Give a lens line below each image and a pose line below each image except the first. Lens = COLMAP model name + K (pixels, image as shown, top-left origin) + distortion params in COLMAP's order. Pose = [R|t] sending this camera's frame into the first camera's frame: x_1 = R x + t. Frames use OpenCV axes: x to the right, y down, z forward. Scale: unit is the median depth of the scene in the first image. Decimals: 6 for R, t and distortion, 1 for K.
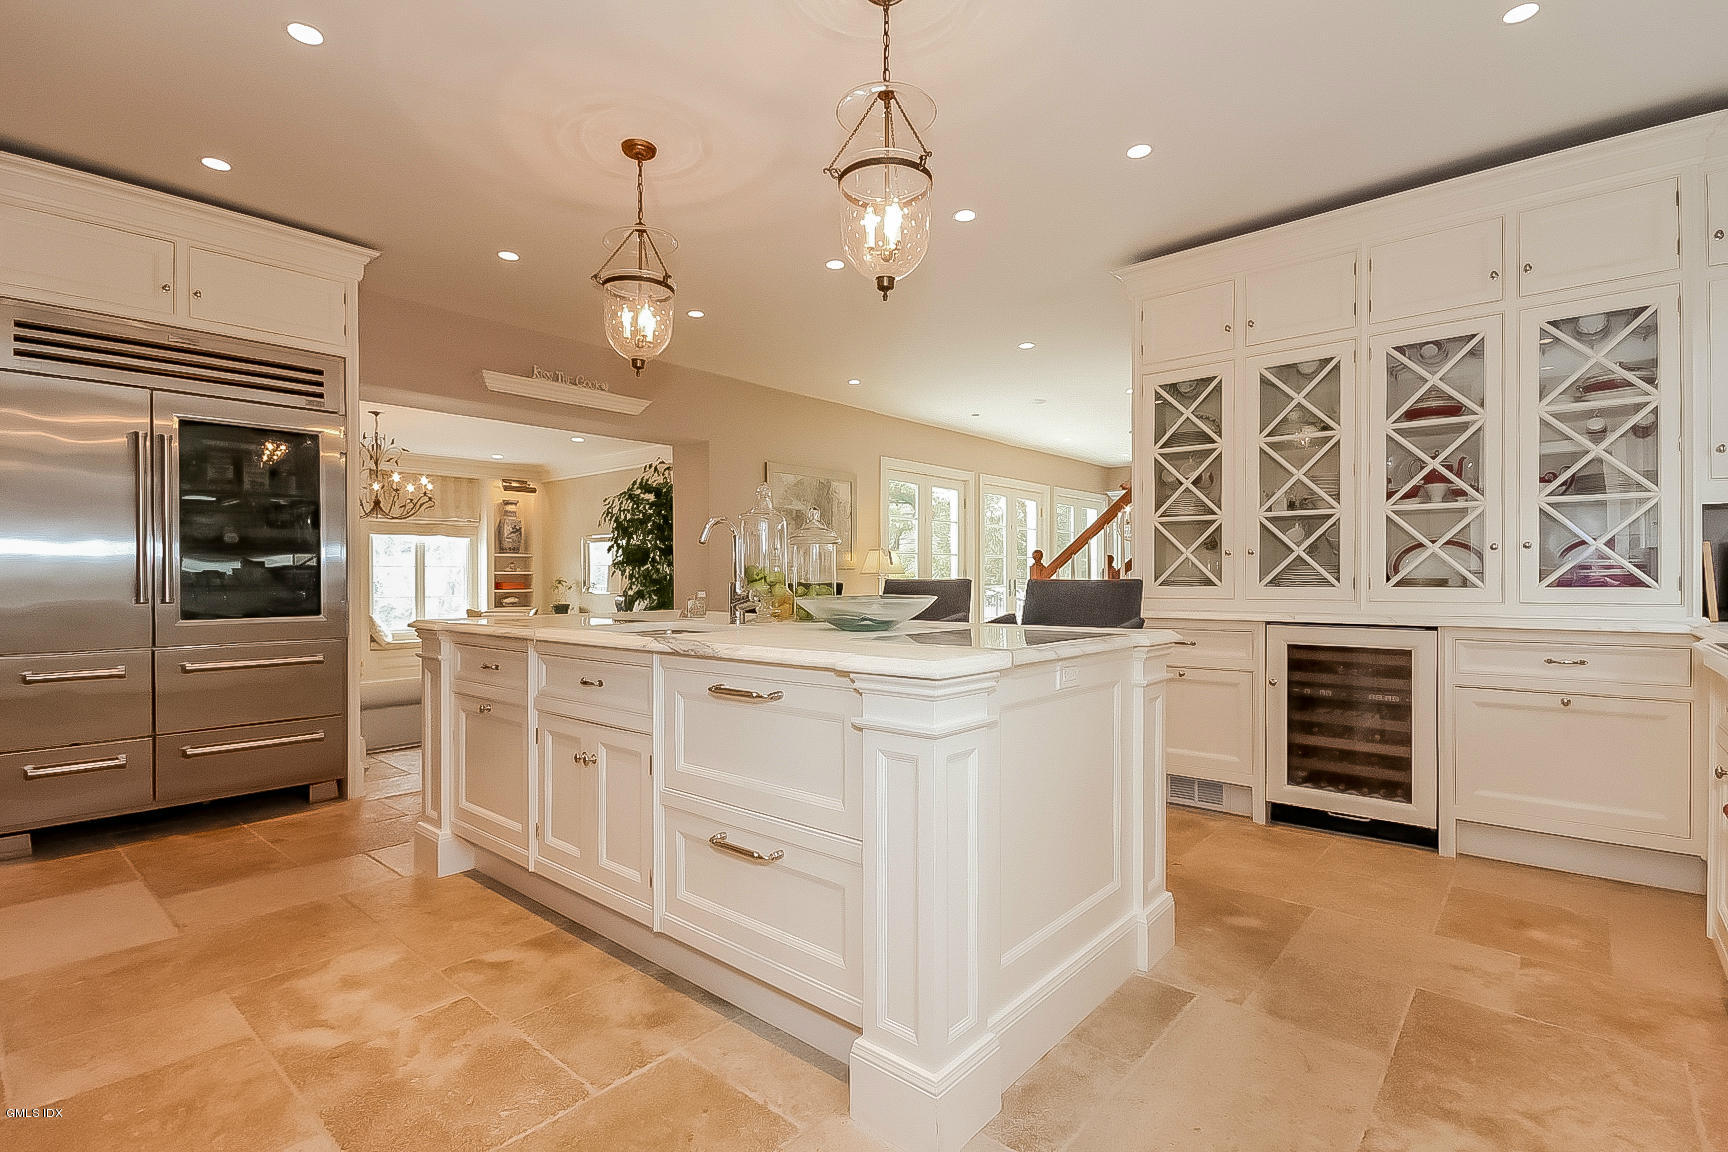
lens RADIAL K [[810.8, 0, 859.6], [0, 810.8, 579.5], [0, 0, 1]] dist [0.000126, -0.000098]
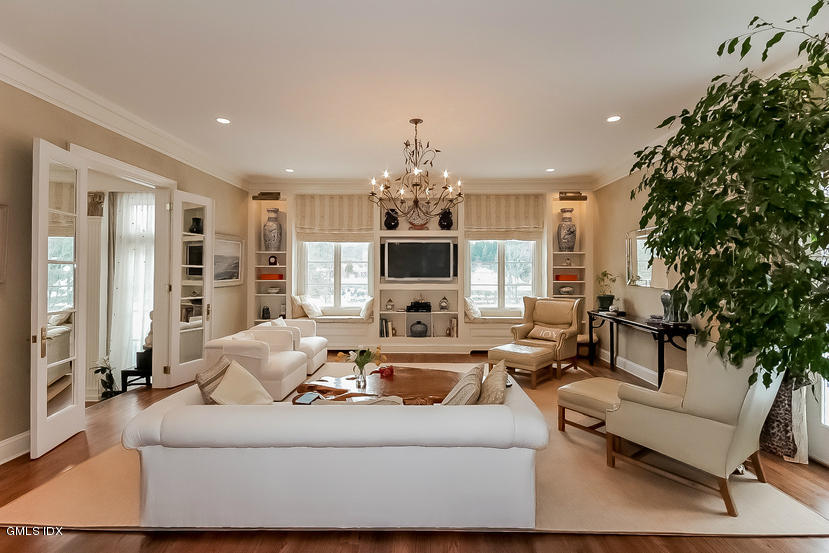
lens RADIAL K [[389.0, 0, 411.4], [0, 389.0, 271.3], [0, 0, 1]] dist [0.000126, -0.000098]
pose [[0.641086, -0.001584, -0.767467, -0.128517], [-0.001690, 0.999993, -0.003475, 0.000733], [0.767467, 0.003525, 0.641079, 0.443534]]
